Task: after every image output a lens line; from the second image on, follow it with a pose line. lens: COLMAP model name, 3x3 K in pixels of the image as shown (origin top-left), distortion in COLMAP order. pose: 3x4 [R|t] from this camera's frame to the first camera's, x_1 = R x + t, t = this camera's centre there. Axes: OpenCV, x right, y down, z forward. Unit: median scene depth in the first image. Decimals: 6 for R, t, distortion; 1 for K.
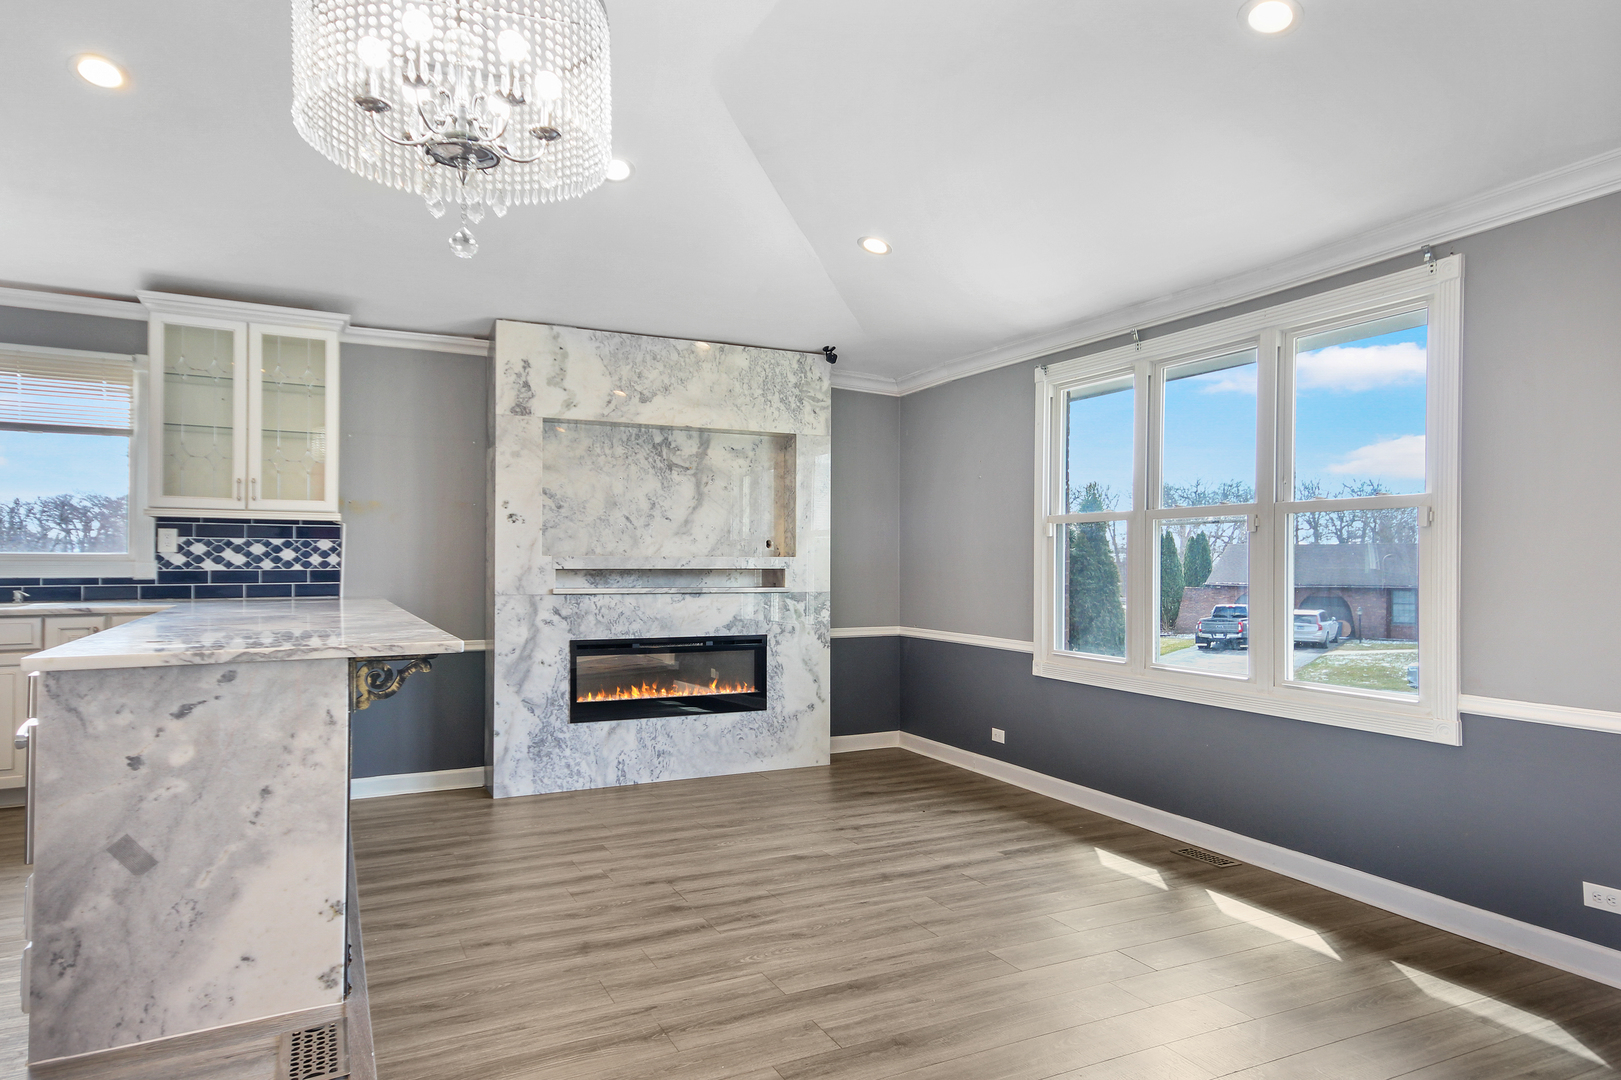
lens RADIAL K [[998.7, 0, 811.5], [0, 998.7, 544.6], [0, 0, 1]] dist [0.006346, 0.004271]
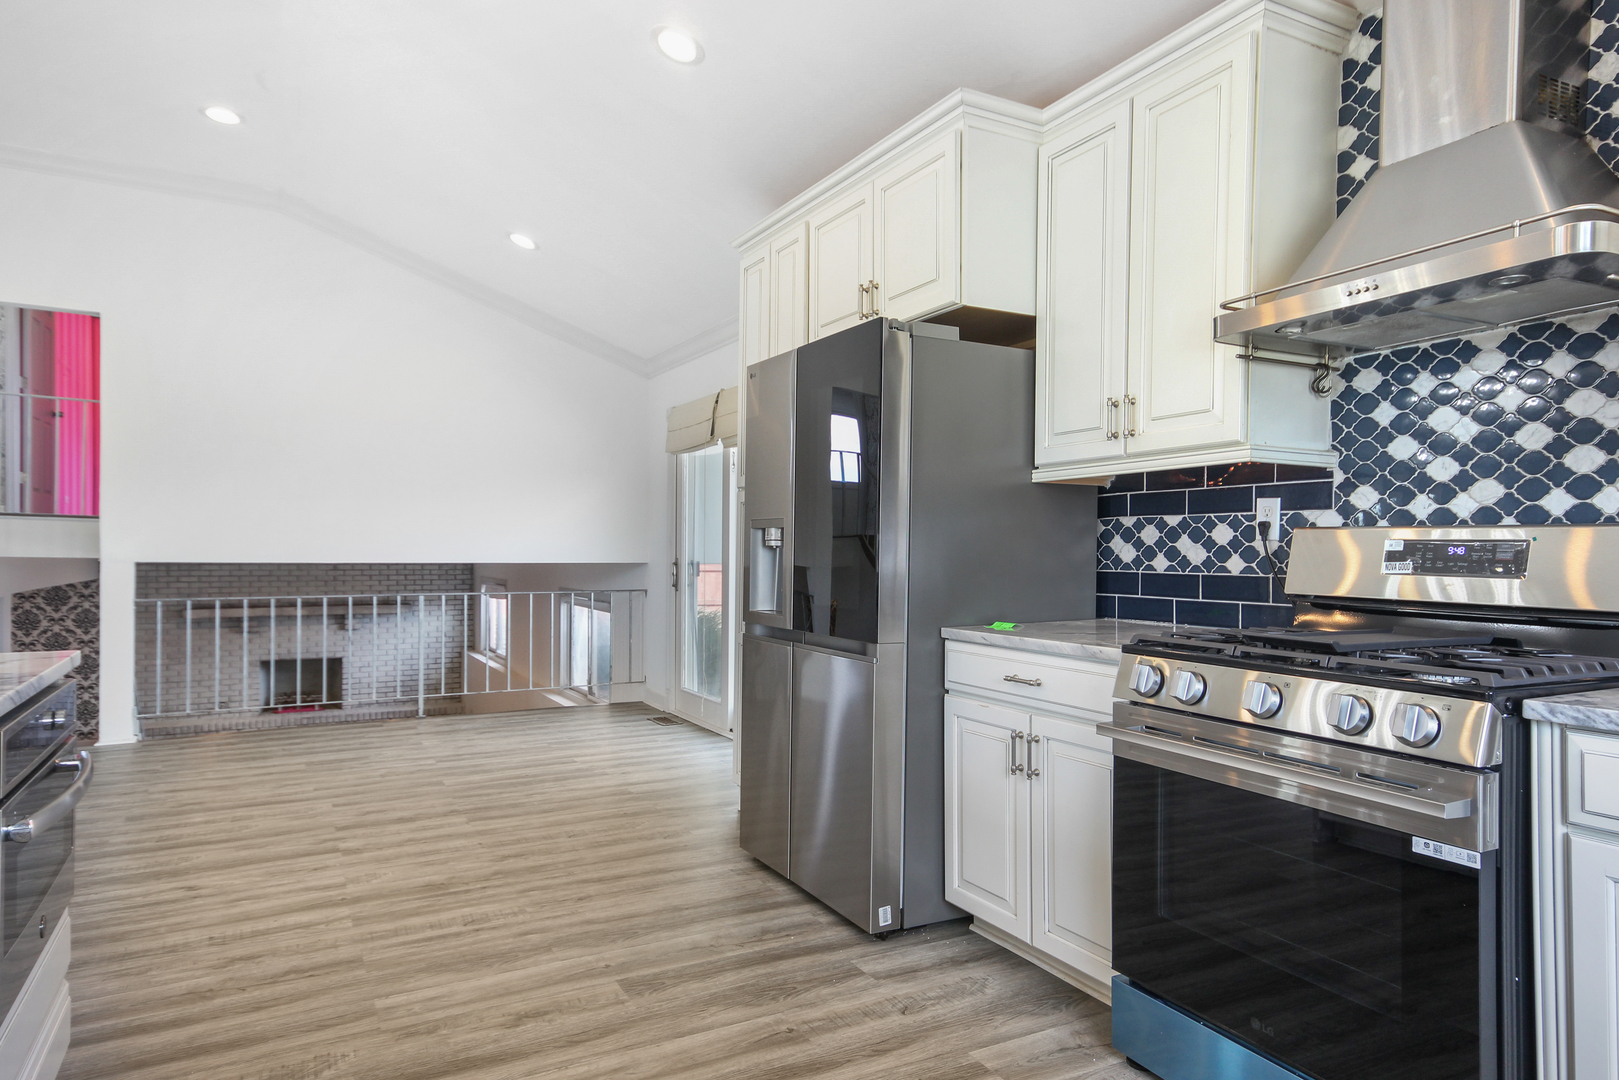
lens RADIAL K [[997.5, 0, 813.1], [0, 997.5, 546.3], [0, 0, 1]] dist [0.006346, 0.004271]
pose [[0.037271, -0.008688, -0.999267, -0.009593], [0.004511, 0.999953, -0.008525, 0.014728], [0.999295, -0.004190, 0.037309, 0.791436]]
